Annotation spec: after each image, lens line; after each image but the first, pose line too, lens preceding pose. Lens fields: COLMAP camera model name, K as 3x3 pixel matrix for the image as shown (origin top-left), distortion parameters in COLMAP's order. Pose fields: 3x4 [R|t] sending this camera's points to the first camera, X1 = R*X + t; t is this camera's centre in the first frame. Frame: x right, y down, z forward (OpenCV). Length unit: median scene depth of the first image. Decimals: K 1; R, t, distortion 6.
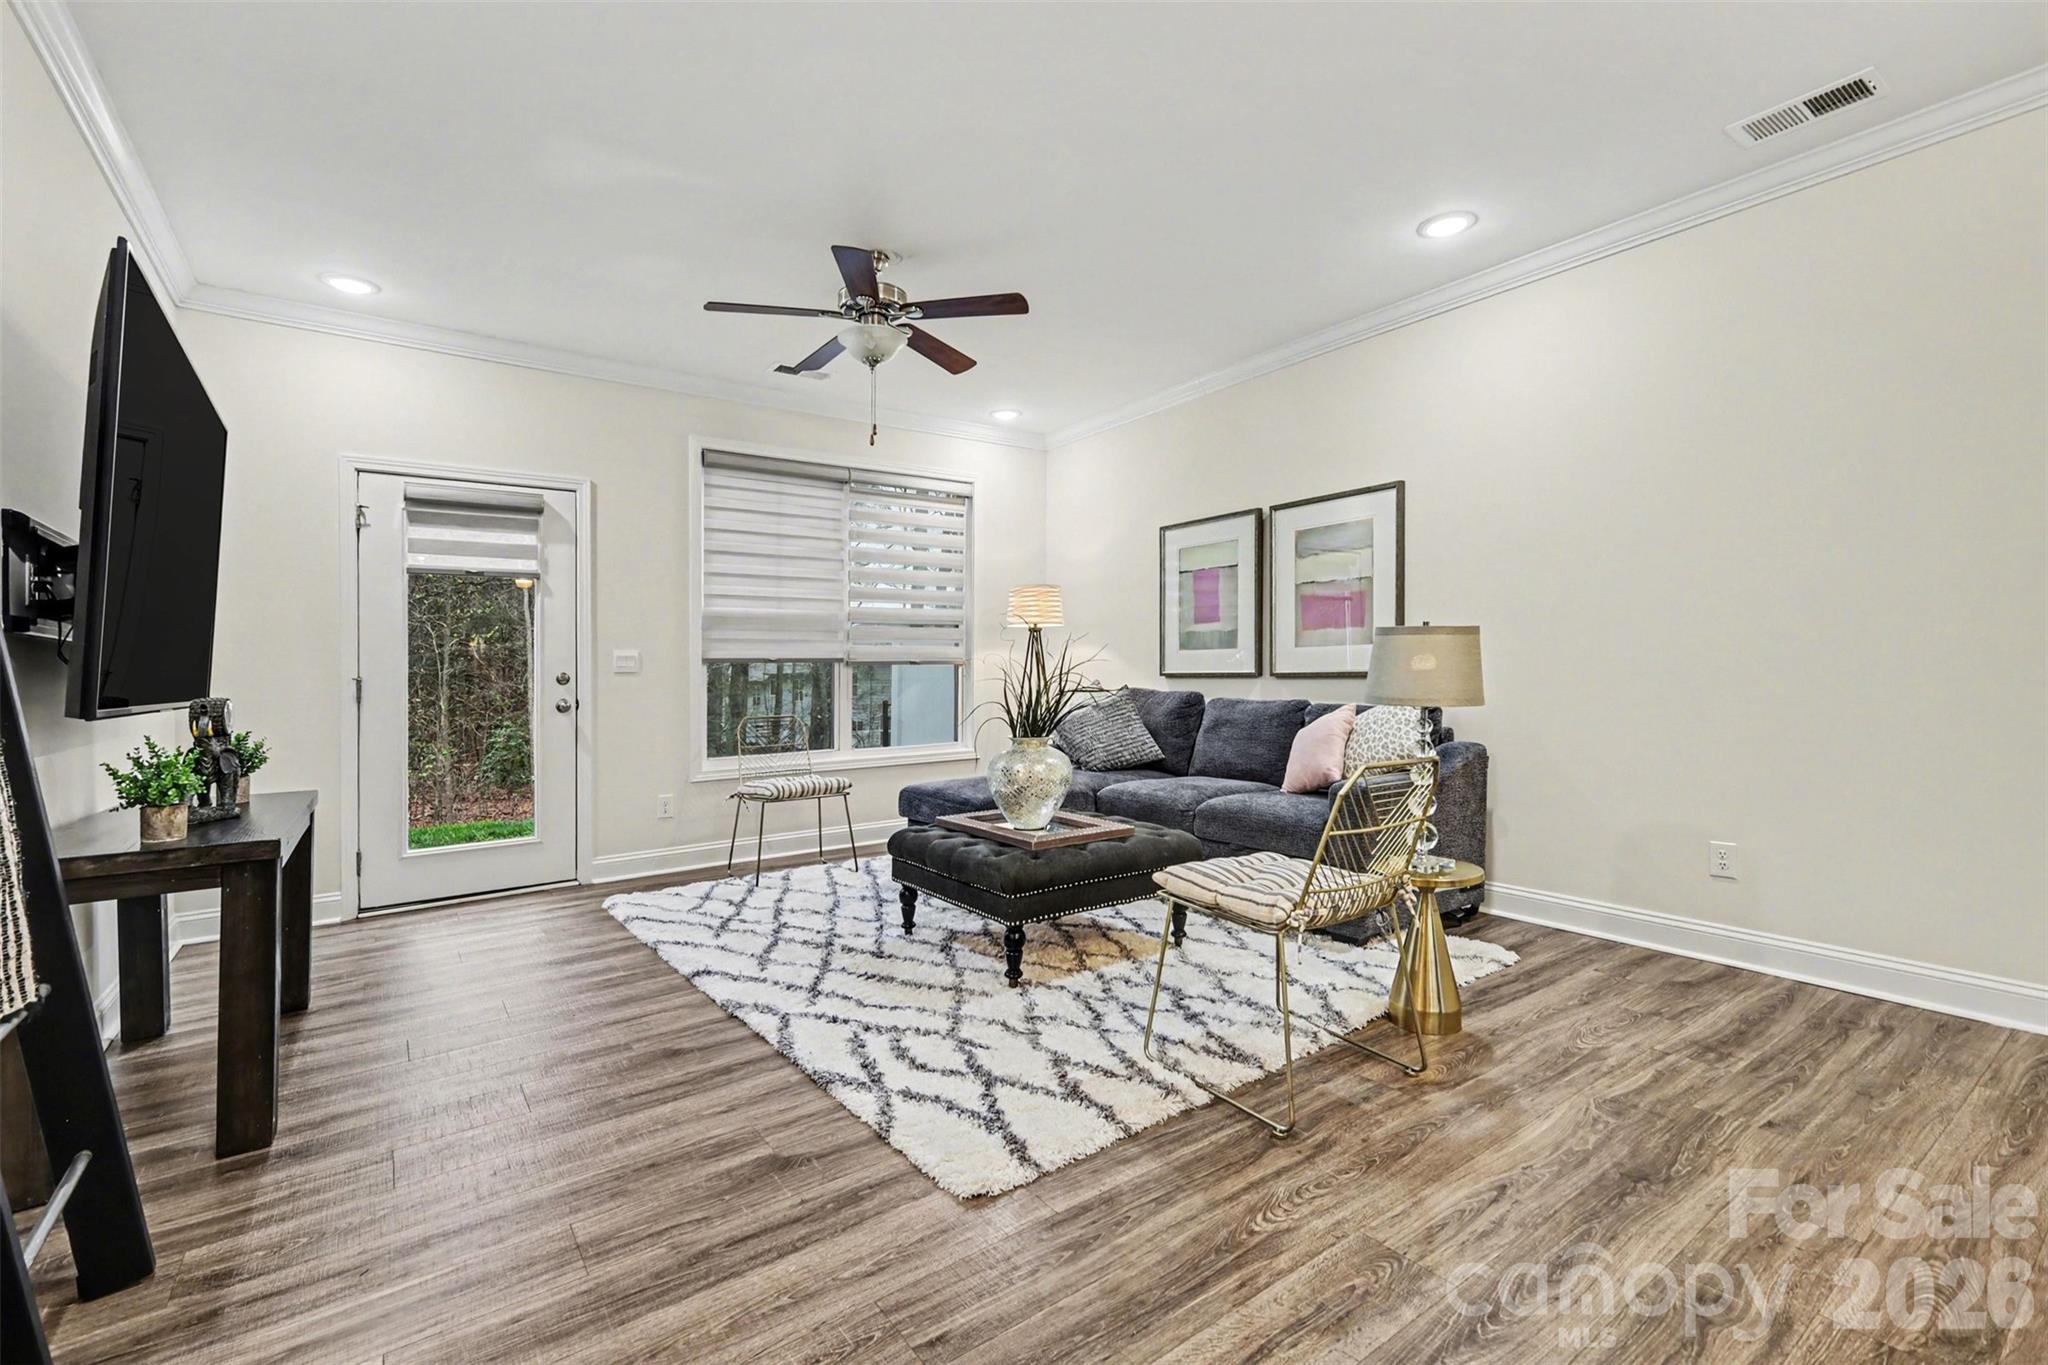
lens RADIAL K [[880.3, 0, 997.7], [0, 880.3, 678.0], [0, 0, 1]] dist [0.013463, -0.000021]
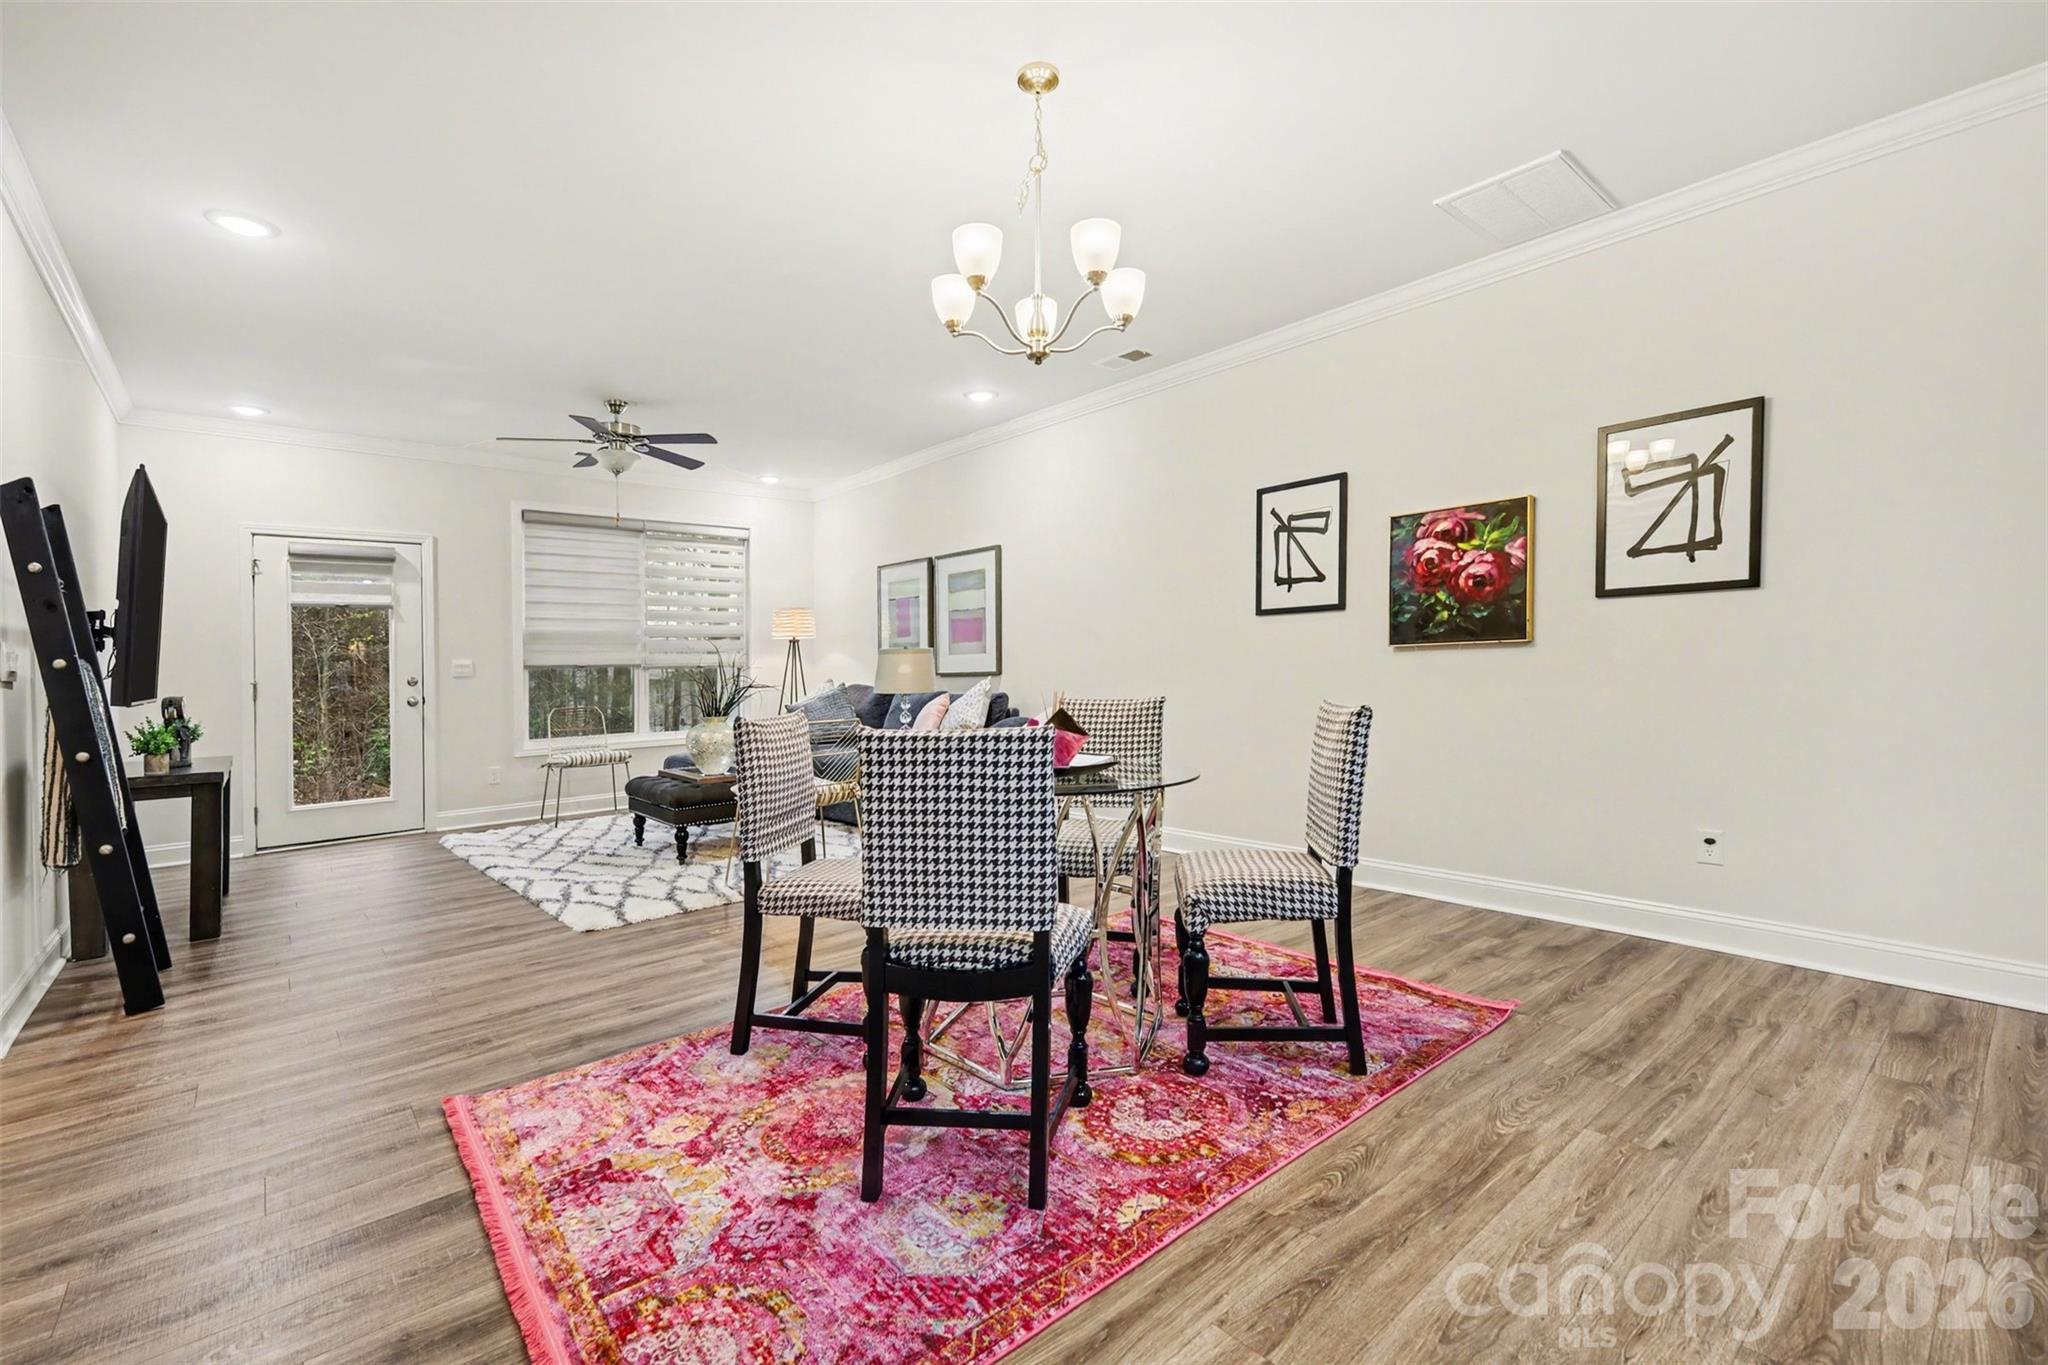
lens RADIAL K [[898.2, 0, 1021.9], [0, 898.2, 674.0], [0, 0, 1]] dist [0.000403, -0.001039]
pose [[0.995269, -0.009569, 0.096690, 0.331341], [0.009397, 0.999953, 0.002241, -0.006054], [-0.096707, -0.001322, 0.995312, -0.502414]]
